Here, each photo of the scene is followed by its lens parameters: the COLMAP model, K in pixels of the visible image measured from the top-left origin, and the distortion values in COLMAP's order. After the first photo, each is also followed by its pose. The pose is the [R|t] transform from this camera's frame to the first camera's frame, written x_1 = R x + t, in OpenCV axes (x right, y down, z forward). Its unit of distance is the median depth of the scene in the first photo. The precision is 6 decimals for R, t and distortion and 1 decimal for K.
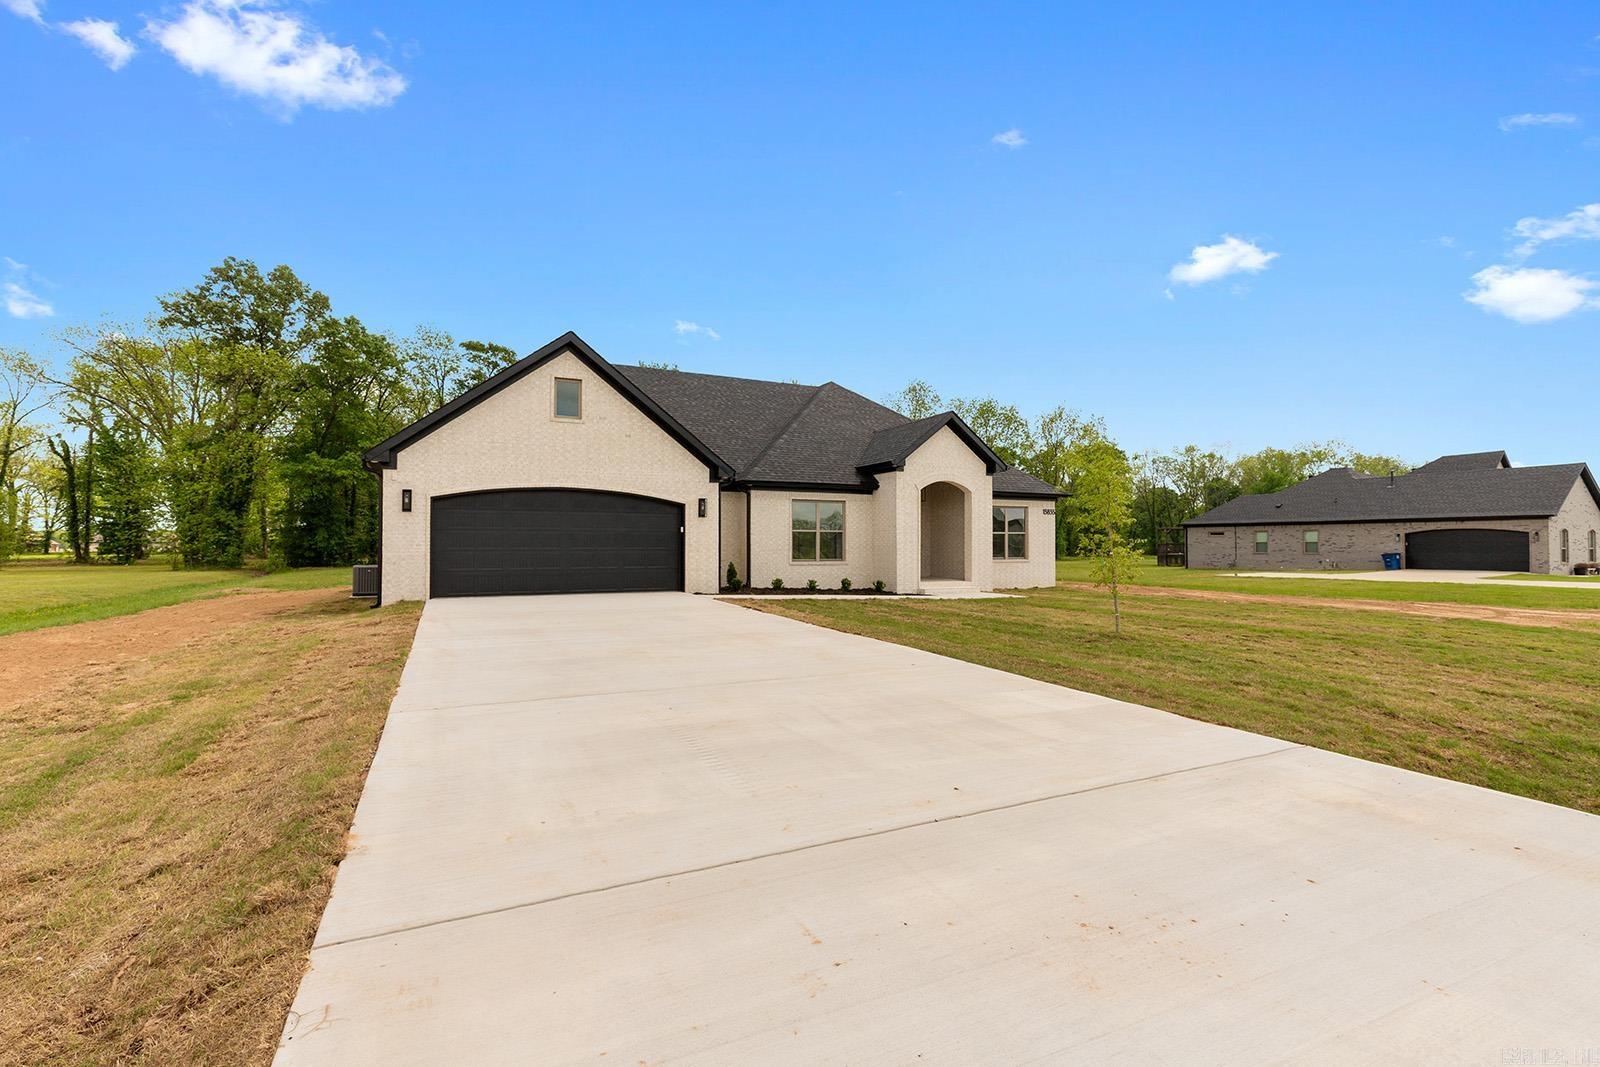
lens RADIAL K [[710.9, 0, 800.0], [0, 710.9, 533.5], [0, 0, 1]] dist [0.000123, 0.000262]
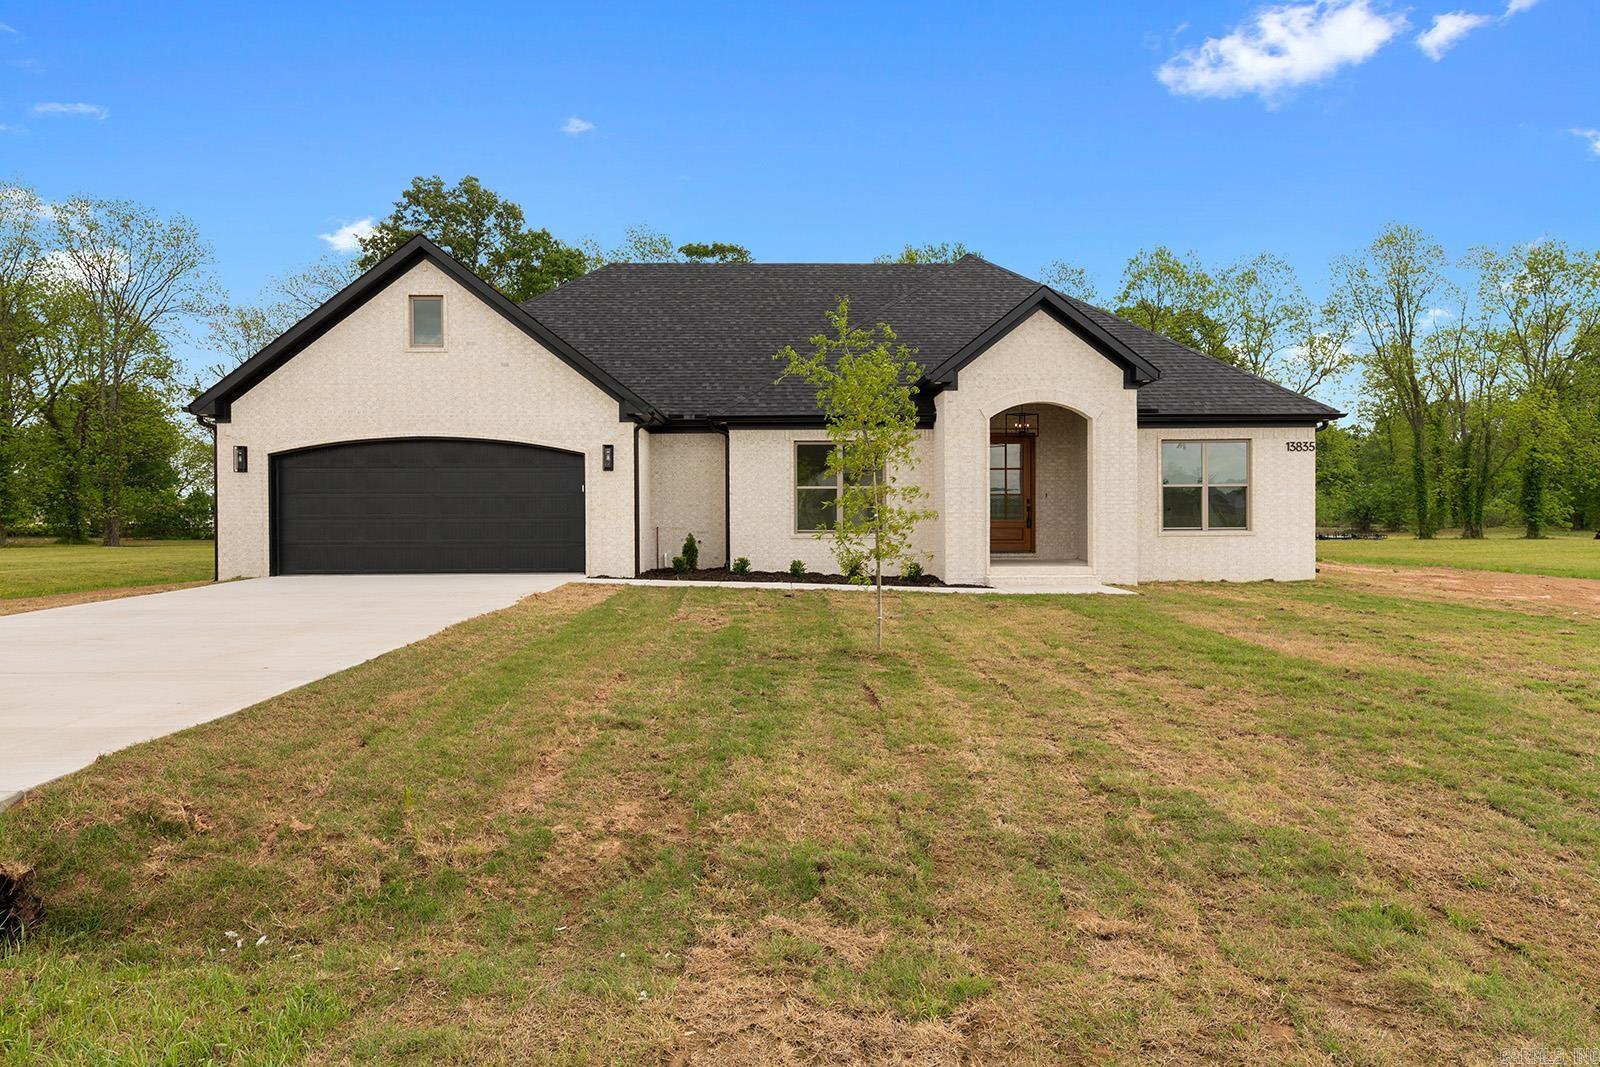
lens RADIAL K [[1061.7, 0, 802.7], [0, 1061.7, 516.5], [0, 0, 1]] dist [0.005352, 0.001014]
pose [[0.910960, -0.005777, -0.412454, 0.409785], [0.013321, 0.999792, 0.015420, 0.007862], [0.412279, -0.019541, 0.910848, 0.087270]]
